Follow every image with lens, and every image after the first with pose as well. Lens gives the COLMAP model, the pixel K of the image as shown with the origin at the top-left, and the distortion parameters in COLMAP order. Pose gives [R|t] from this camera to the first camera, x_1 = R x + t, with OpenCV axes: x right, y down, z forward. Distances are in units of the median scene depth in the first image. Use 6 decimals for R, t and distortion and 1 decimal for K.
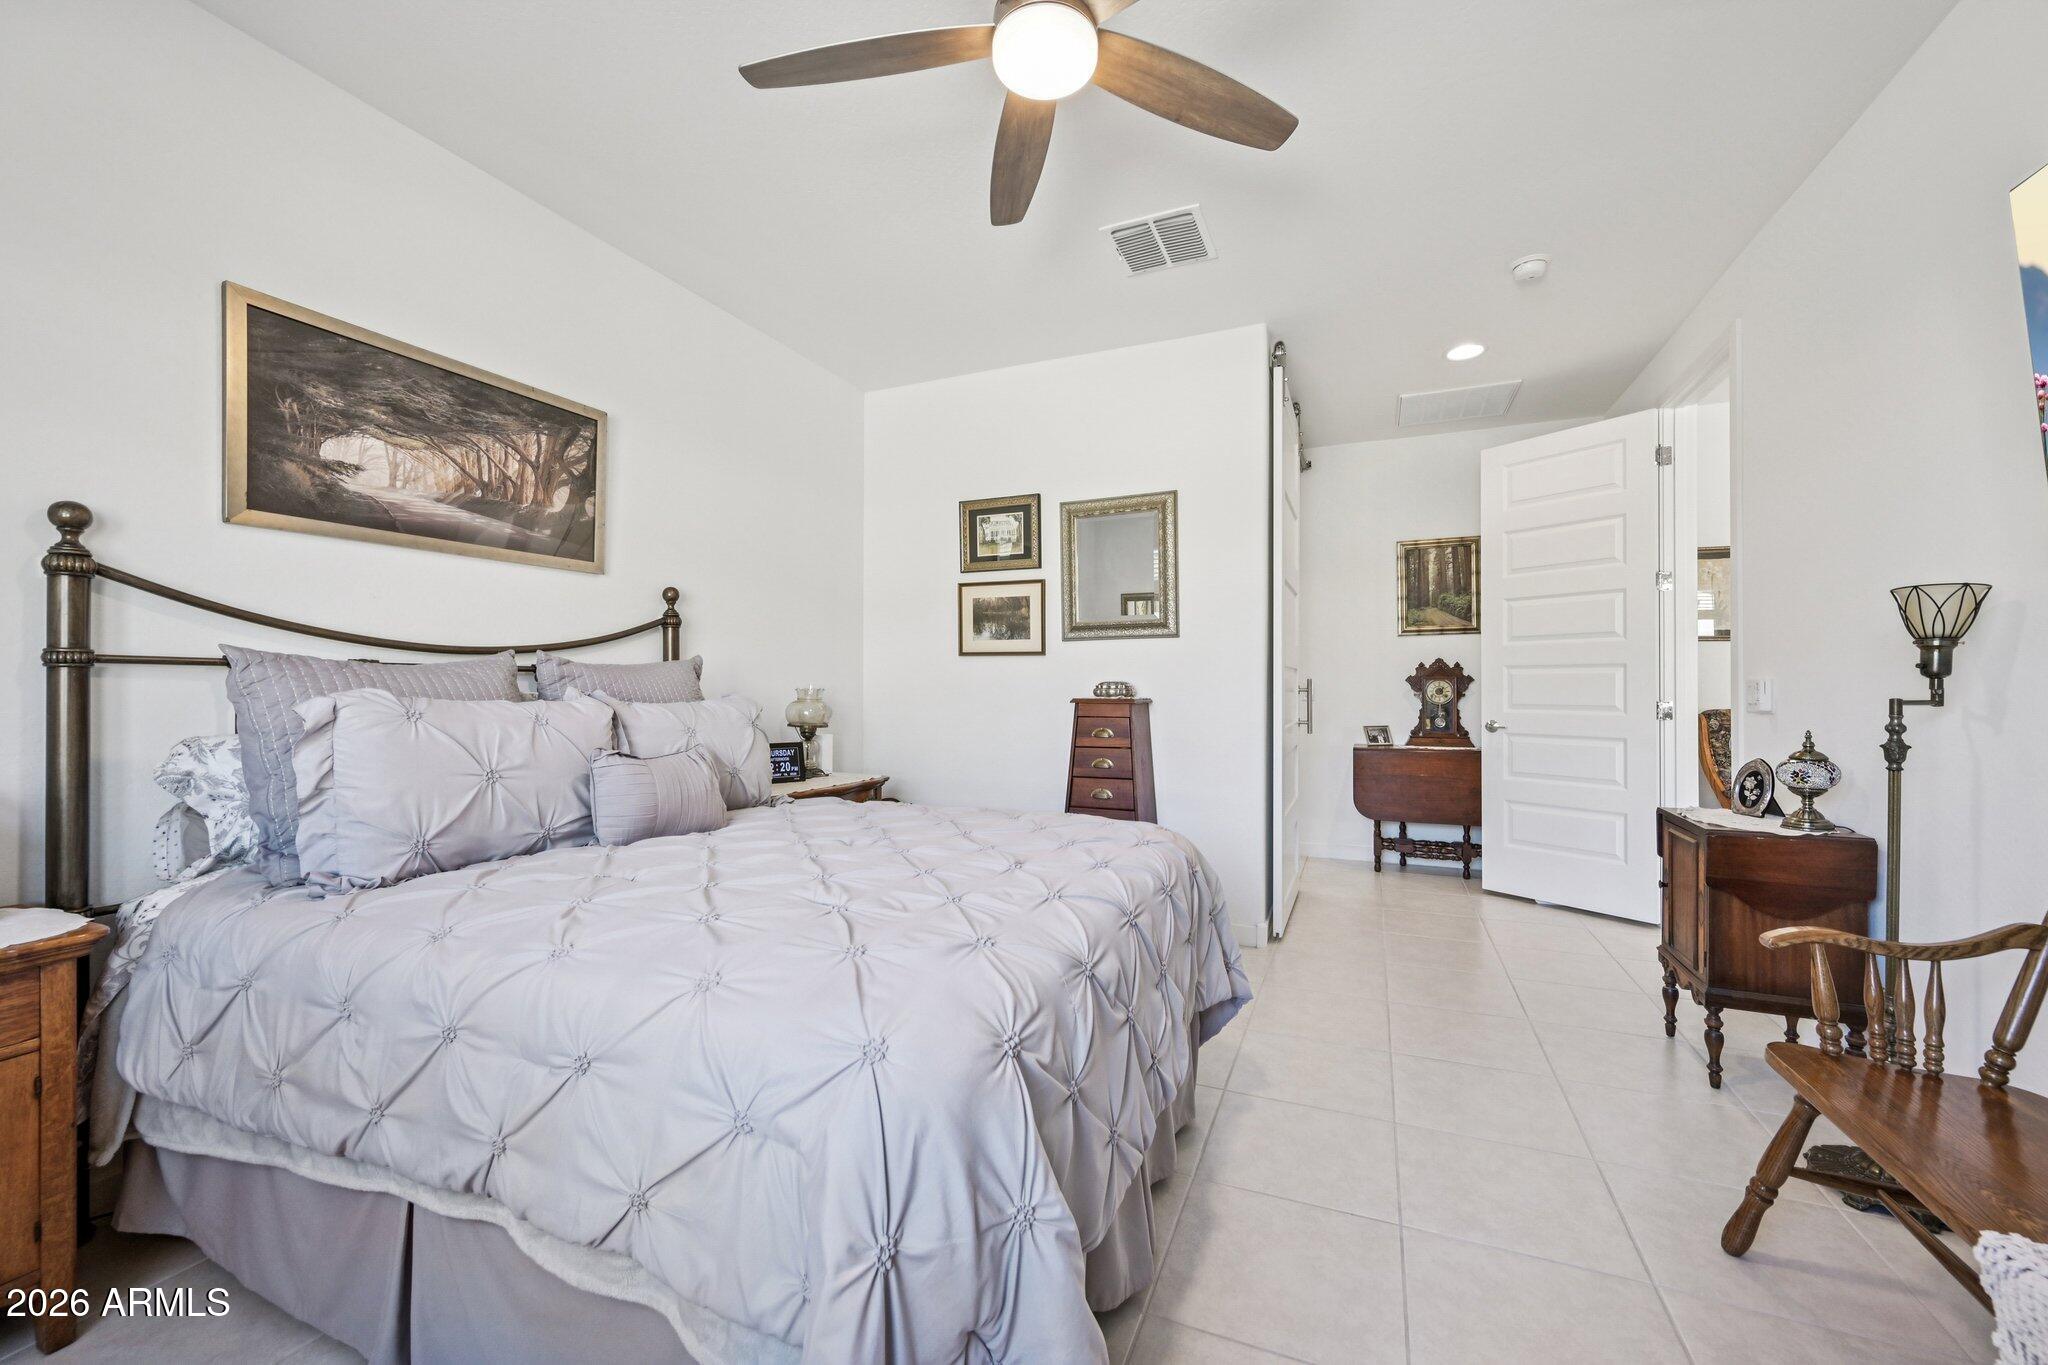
lens RADIAL K [[807.3, 0, 1022.4], [0, 807.3, 685.3], [0, 0, 1]] dist [-0.001621, 0.000442]
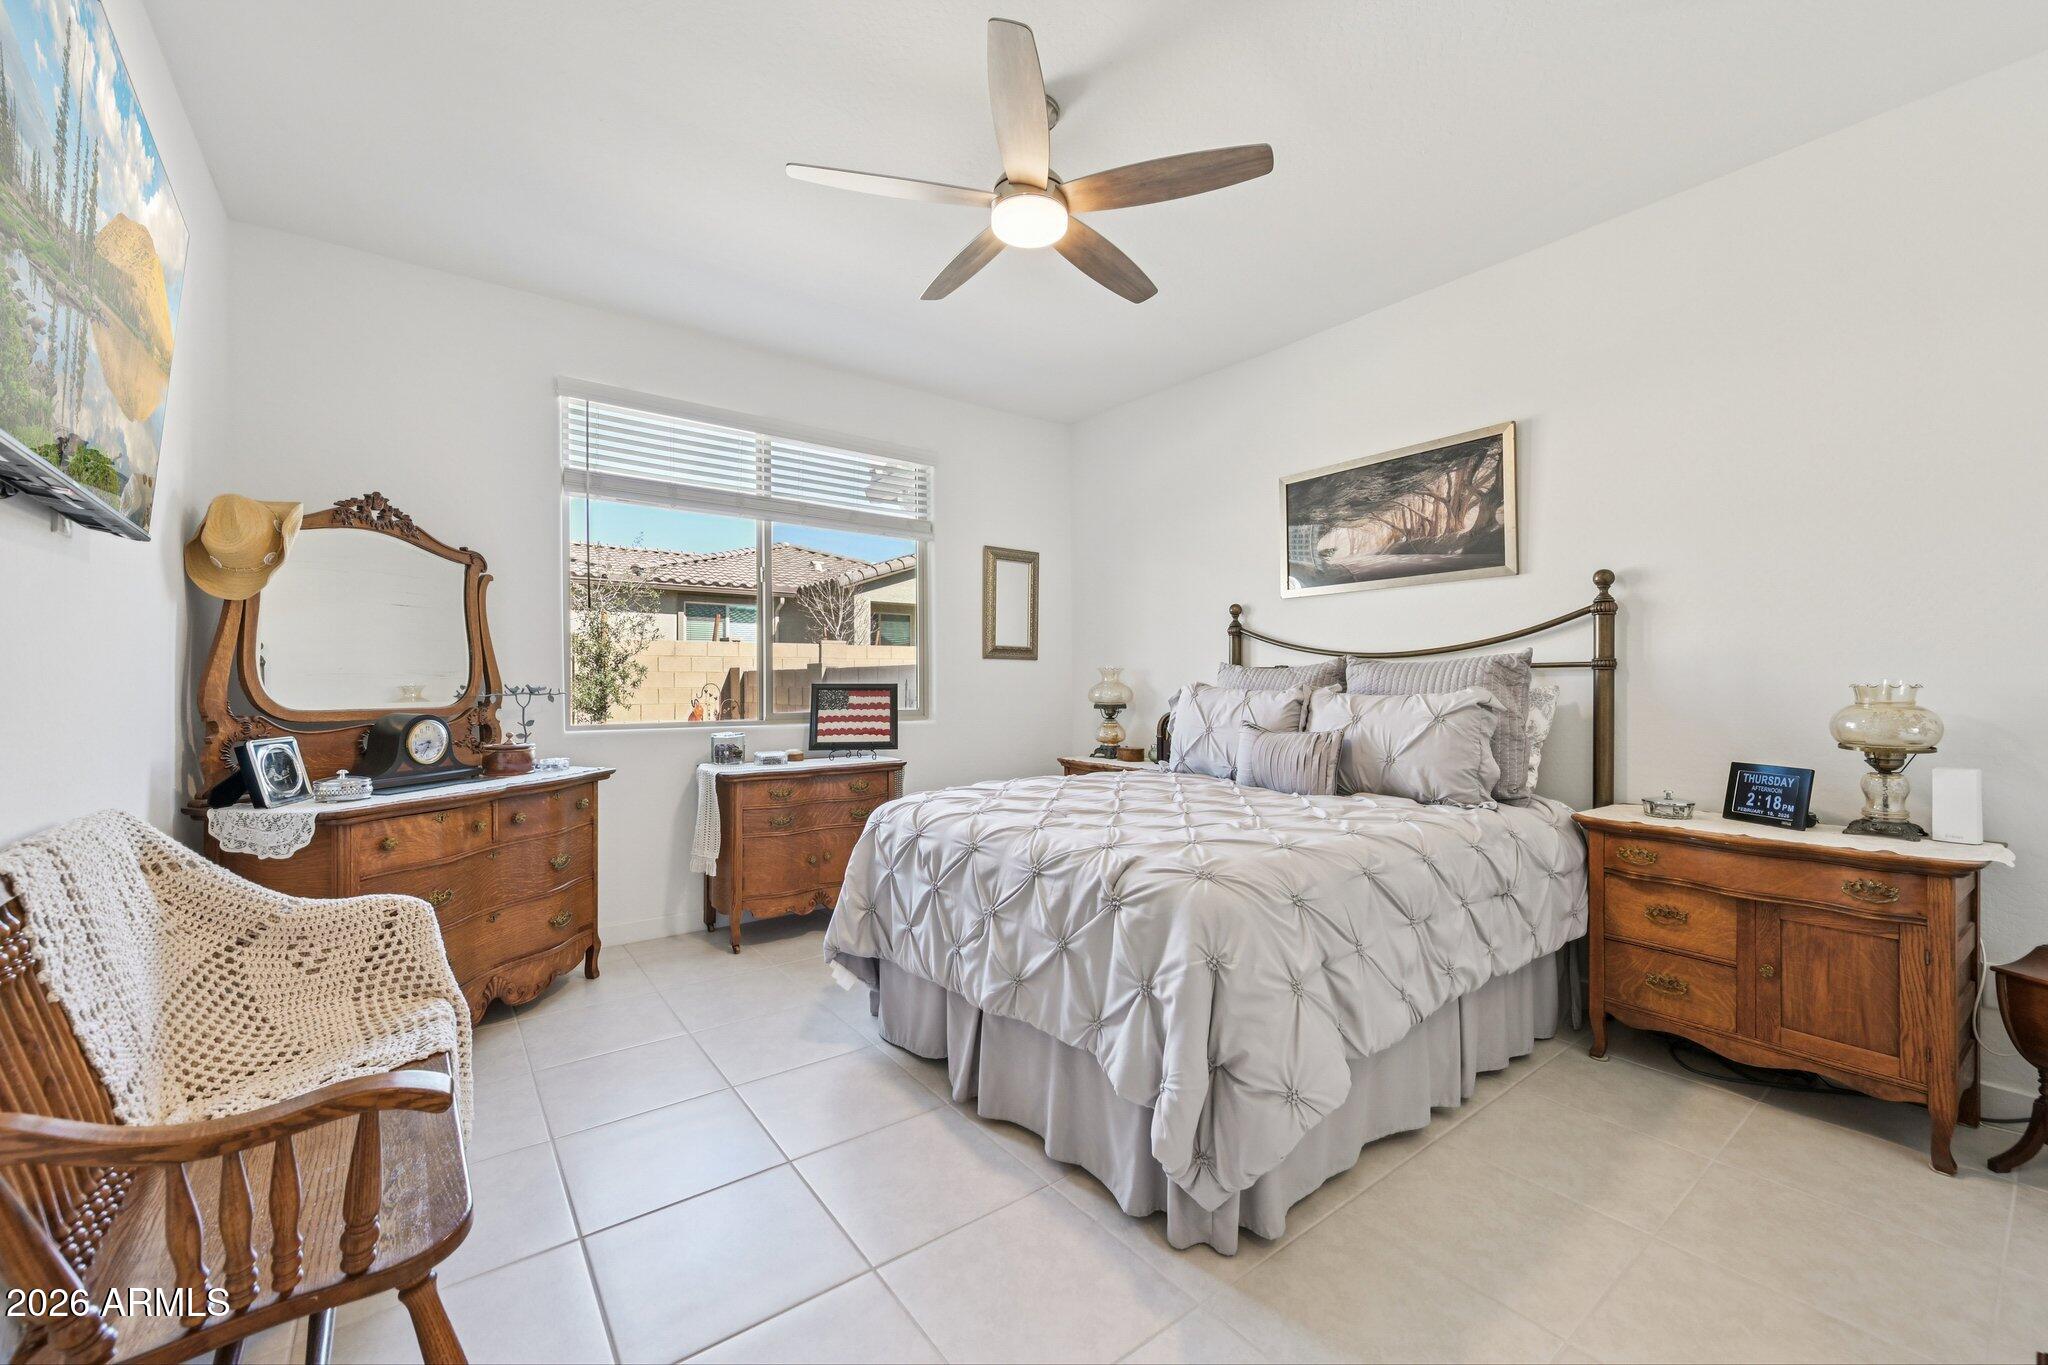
lens RADIAL K [[807.3, 0, 1023.2], [0, 807.3, 682.1], [0, 0, 1]] dist [-0.001621, 0.000442]
pose [[-0.492444, -0.003227, -0.870338, 0.811527], [-0.000981, 0.999995, -0.003152, 0.007972], [0.870344, -0.000698, -0.492444, 1.092522]]
